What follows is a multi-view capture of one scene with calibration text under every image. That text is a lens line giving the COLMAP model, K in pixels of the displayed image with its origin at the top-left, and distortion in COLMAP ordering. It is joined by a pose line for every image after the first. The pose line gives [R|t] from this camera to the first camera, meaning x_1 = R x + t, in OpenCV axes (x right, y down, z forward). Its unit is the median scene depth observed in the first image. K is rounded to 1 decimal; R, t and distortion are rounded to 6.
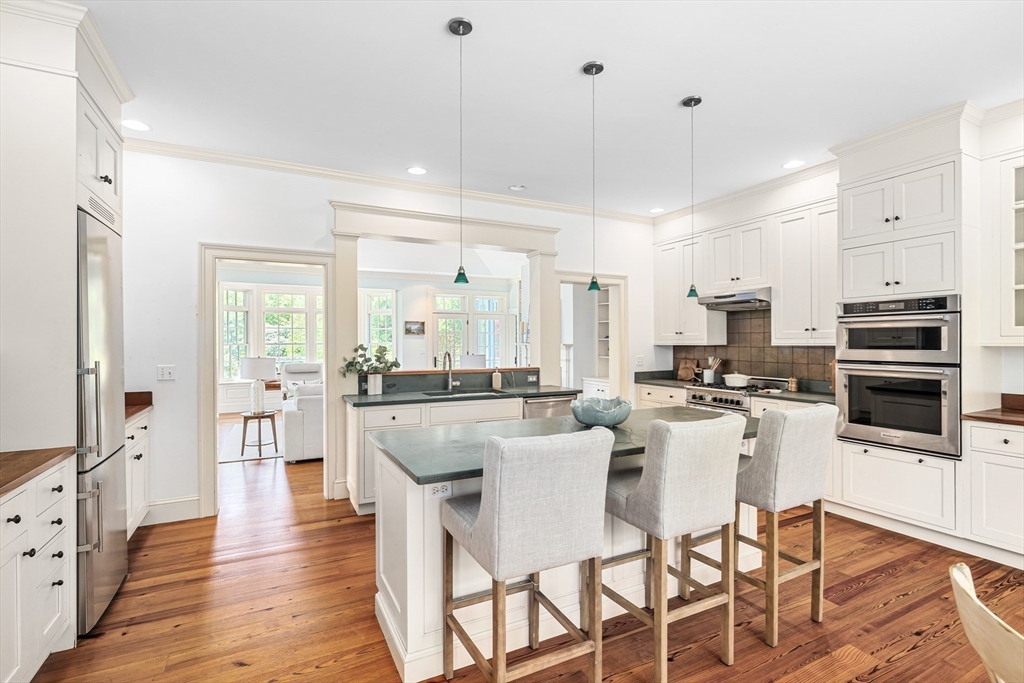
lens RADIAL K [[480.7, 0, 512.0], [0, 480.7, 341.5], [0, 0, 1]] dist [-0.004430, -0.000043]
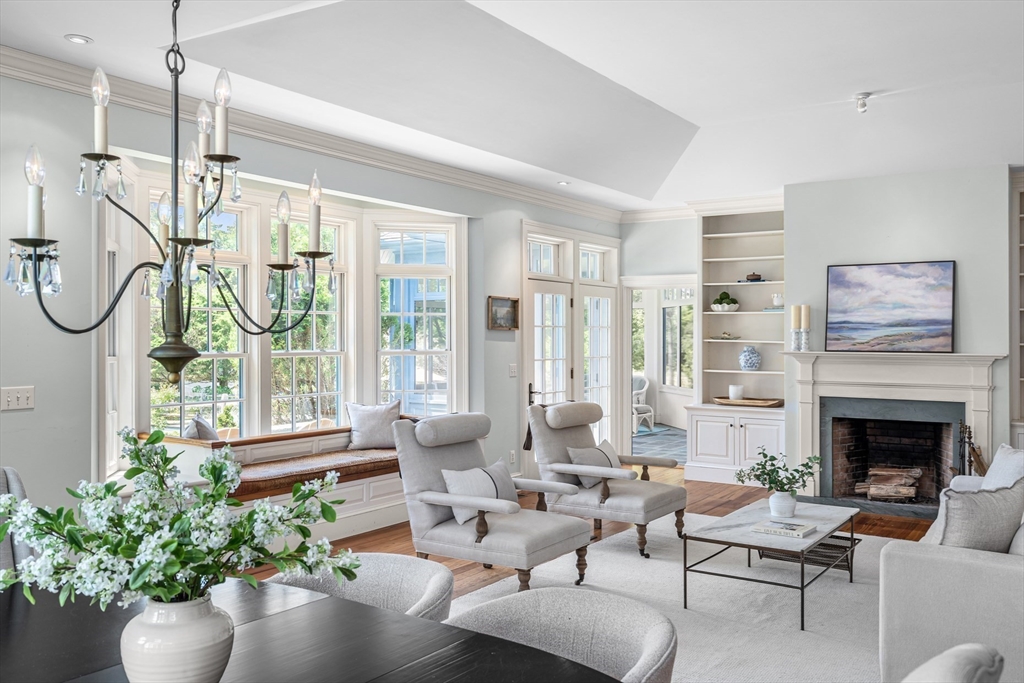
lens RADIAL K [[863.2, 0, 510.6], [0, 863.2, 332.7], [0, 0, 1]] dist [0.000839, 0.002504]
pose [[0.876688, 0.005823, 0.481023, -1.450512], [-0.002359, 0.999967, -0.007805, -0.017576], [-0.481053, 0.005708, 0.876673, 0.940599]]
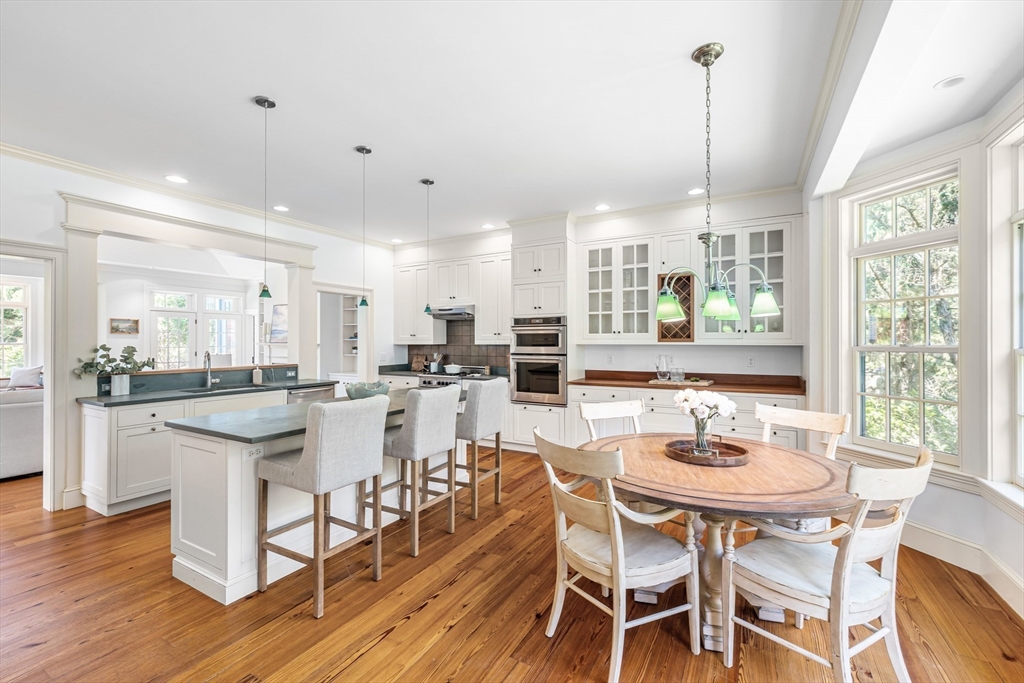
lens RADIAL K [[429.3, 0, 512.0], [0, 429.3, 341.5], [0, 0, 1]] dist [0.001110, 0.000040]
pose [[0.836252, 0.000622, 0.548345, -0.097599], [-0.000606, 1.000000, -0.000210, -0.000572], [-0.548345, -0.000156, 0.836252, -0.185729]]
